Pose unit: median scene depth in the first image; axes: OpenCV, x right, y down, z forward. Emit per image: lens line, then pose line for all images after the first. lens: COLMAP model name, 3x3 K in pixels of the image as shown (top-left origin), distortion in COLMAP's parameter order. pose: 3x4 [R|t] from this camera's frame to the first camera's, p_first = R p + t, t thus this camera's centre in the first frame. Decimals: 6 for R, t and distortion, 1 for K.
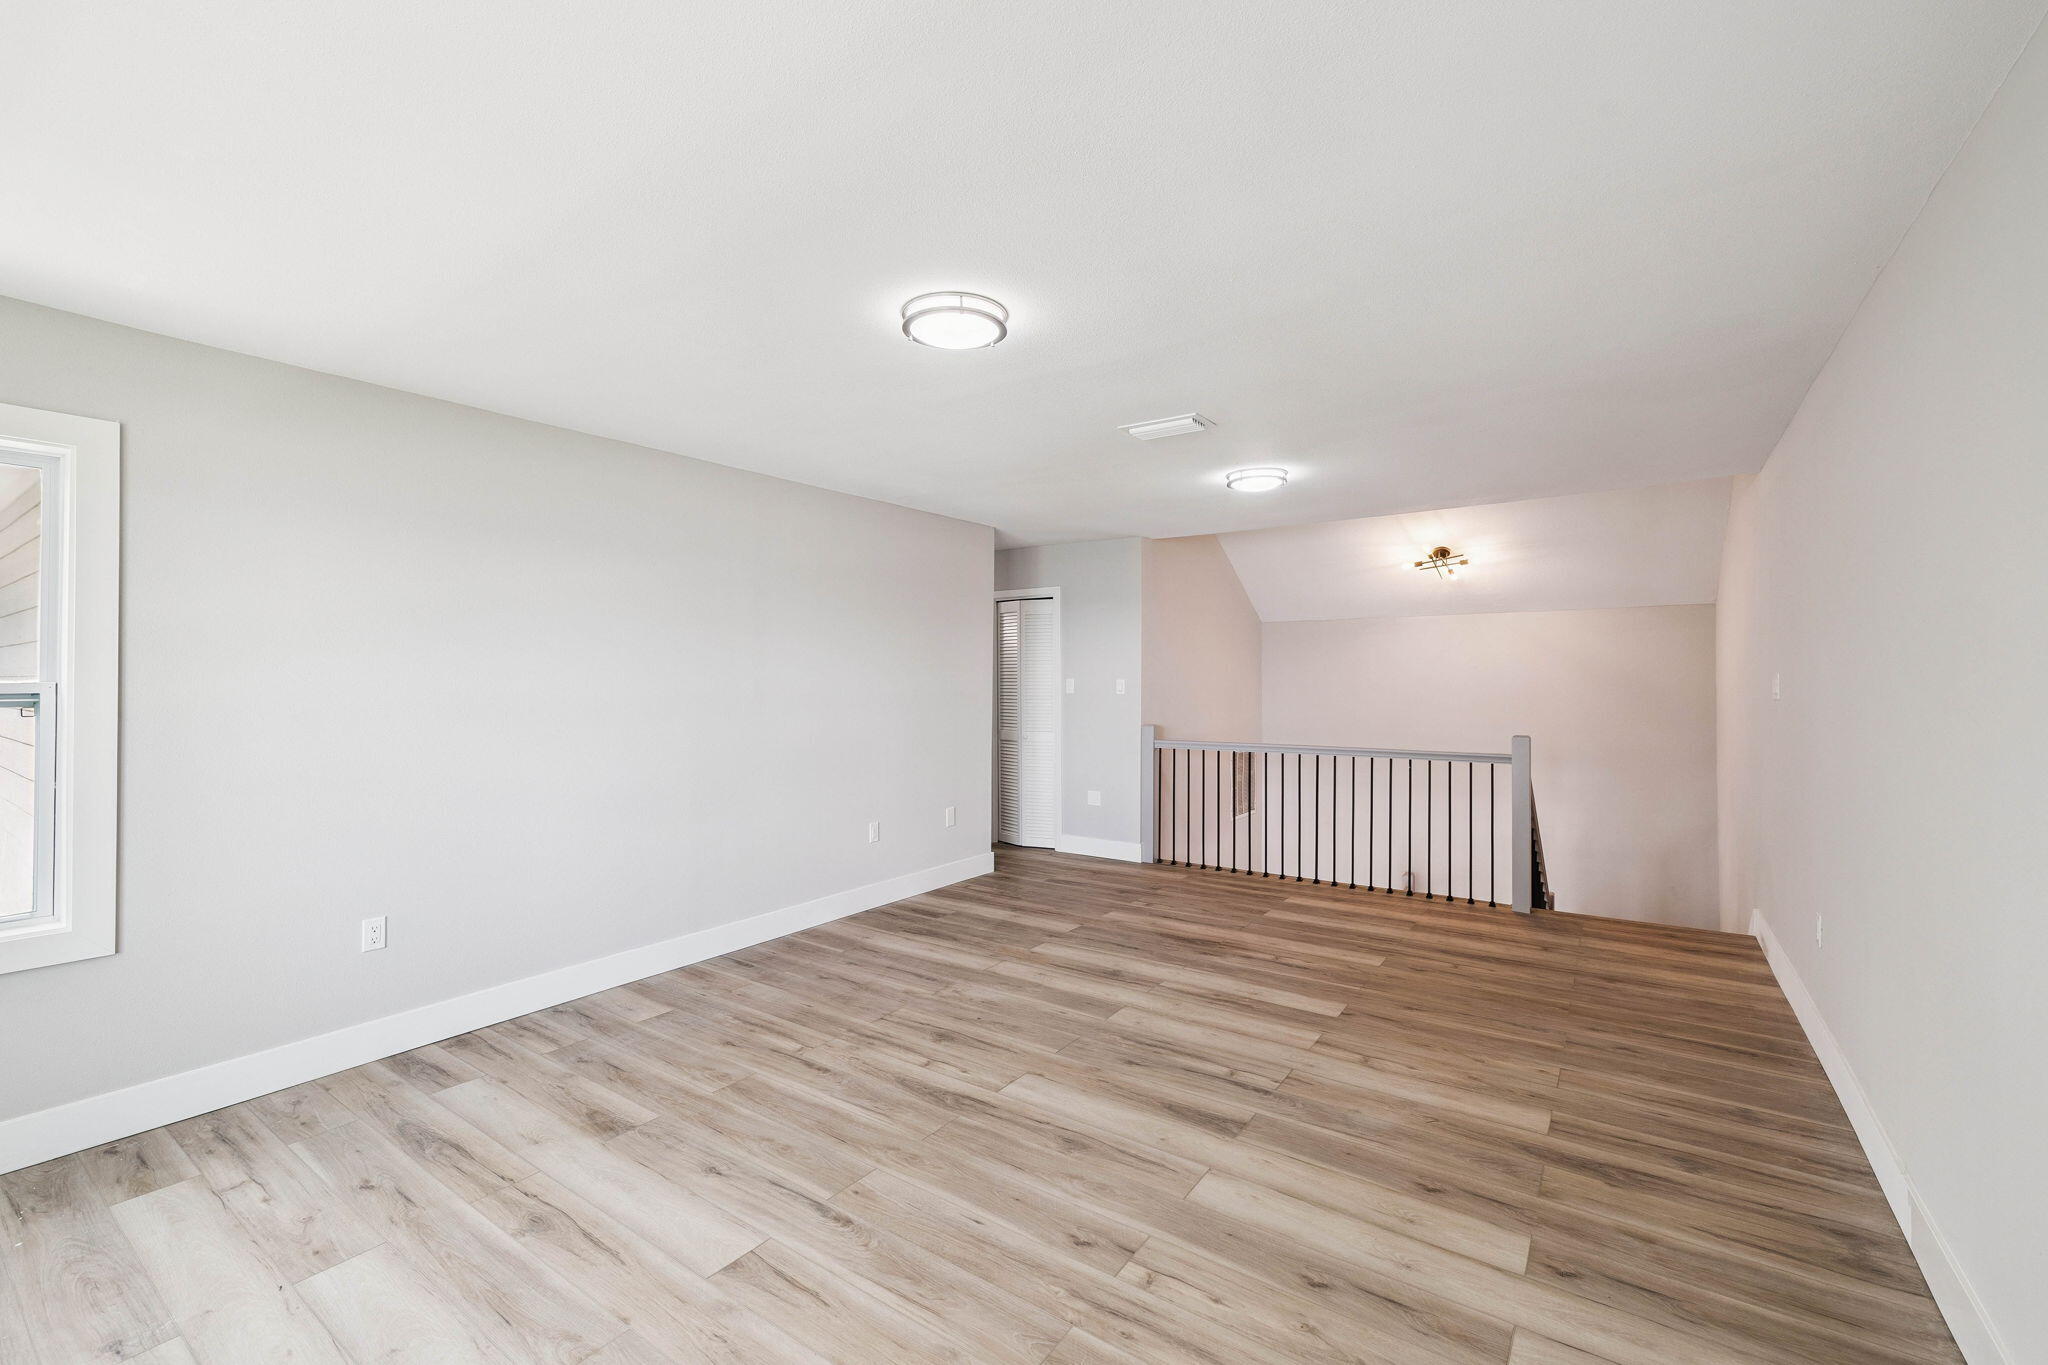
lens RADIAL K [[867.0, 0, 1019.7], [0, 867.0, 676.2], [0, 0, 1]] dist [-0.002204, 0.000598]
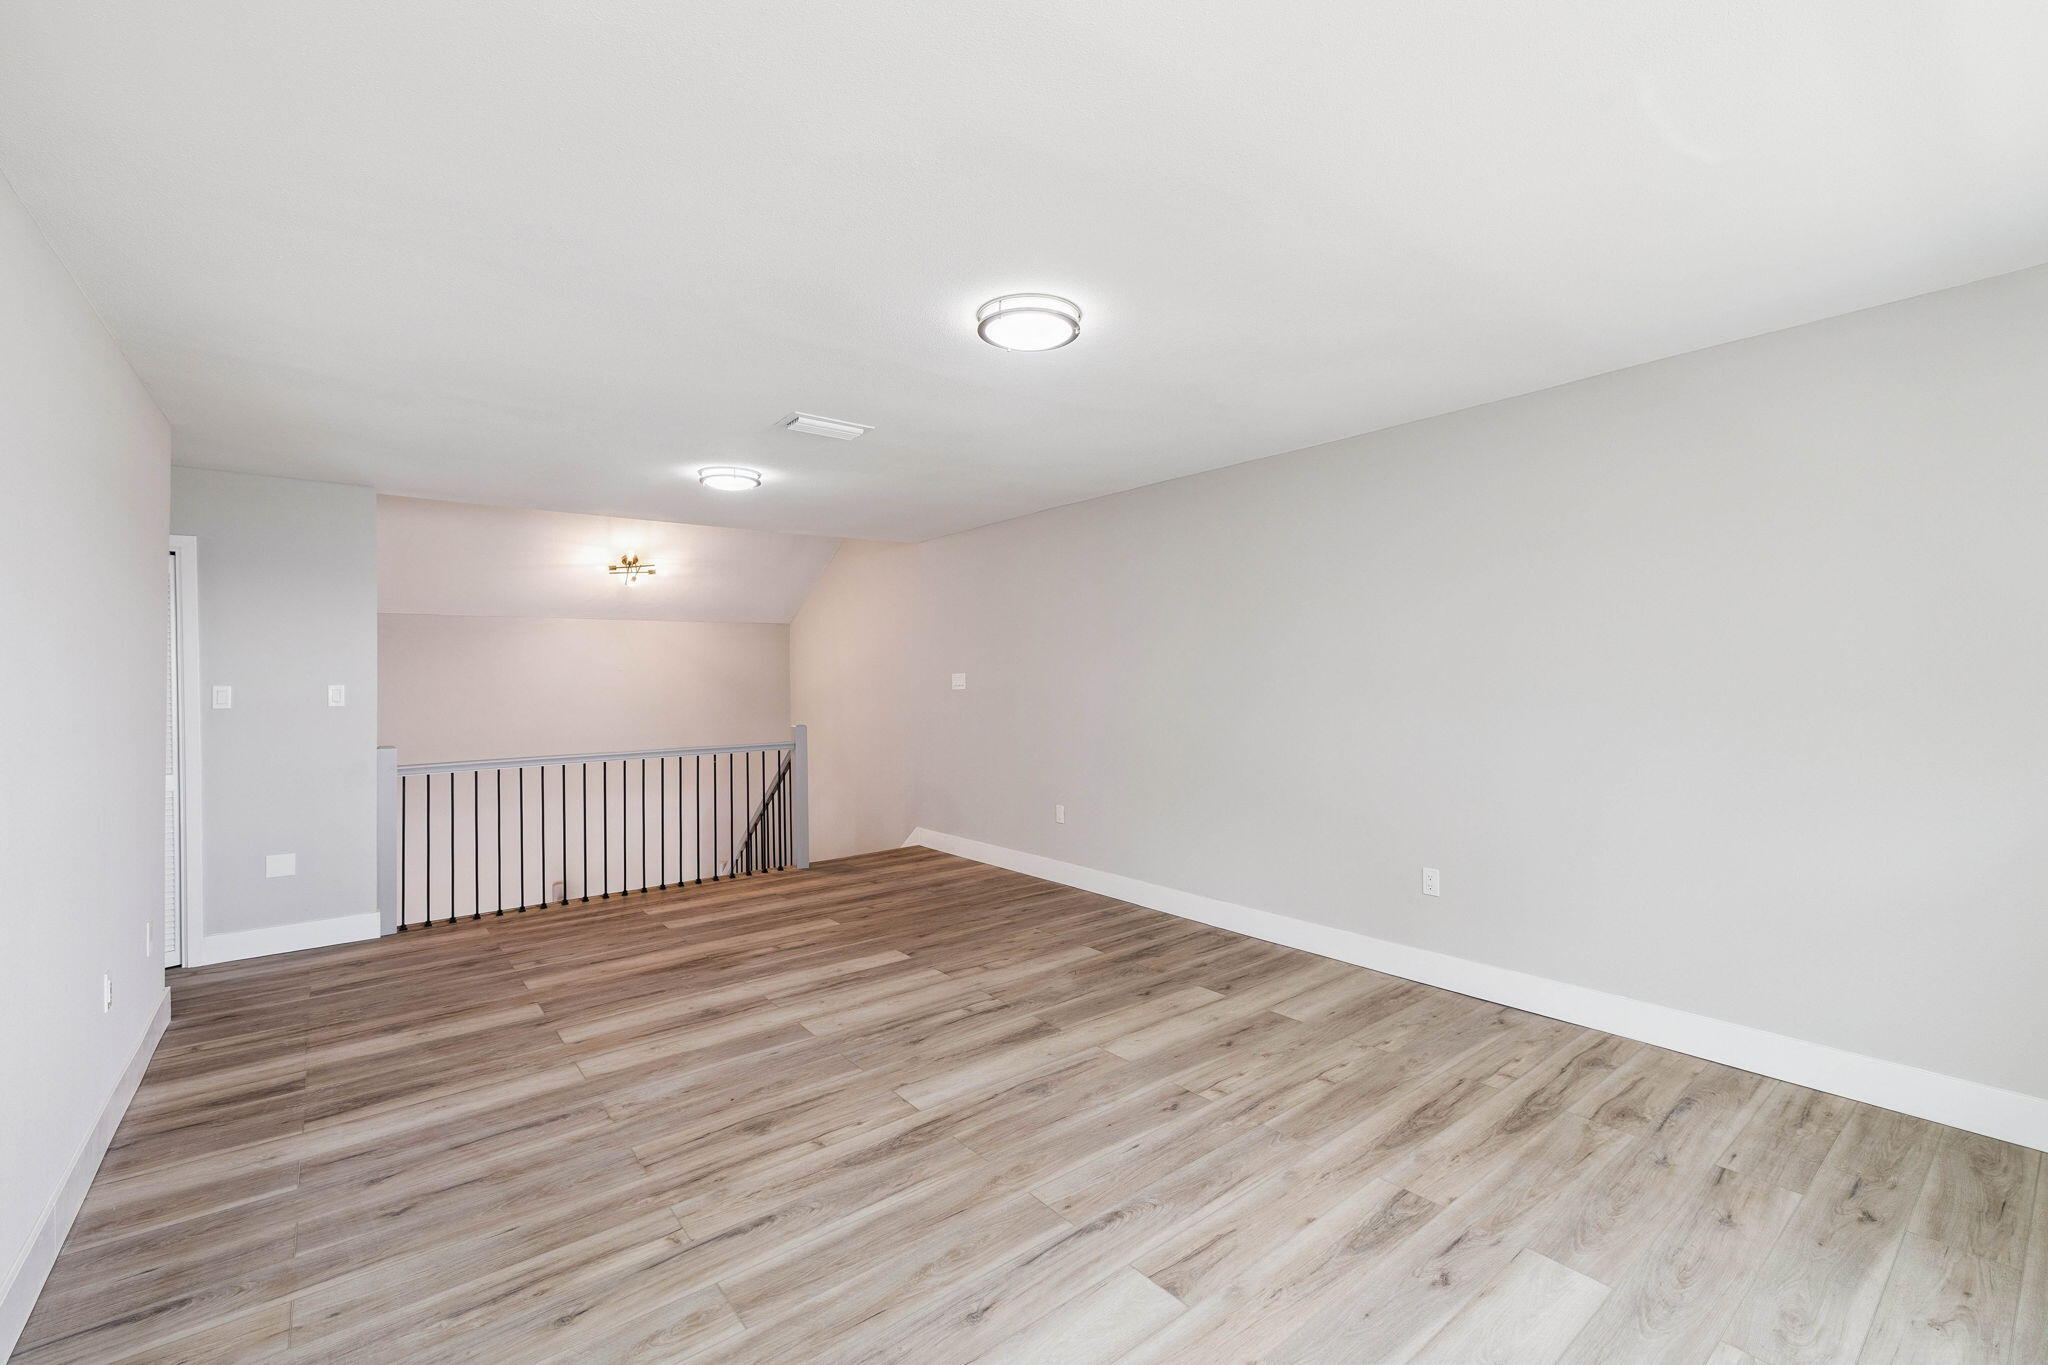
lens RADIAL K [[867.0, 0, 1020.7], [0, 867.0, 676.9], [0, 0, 1]] dist [-0.002204, 0.000598]
pose [[0.276230, -0.002550, 0.961088, -0.748679], [0.010172, 0.999948, -0.000271, 0.005430], [-0.961038, 0.009851, 0.276242, 0.518384]]
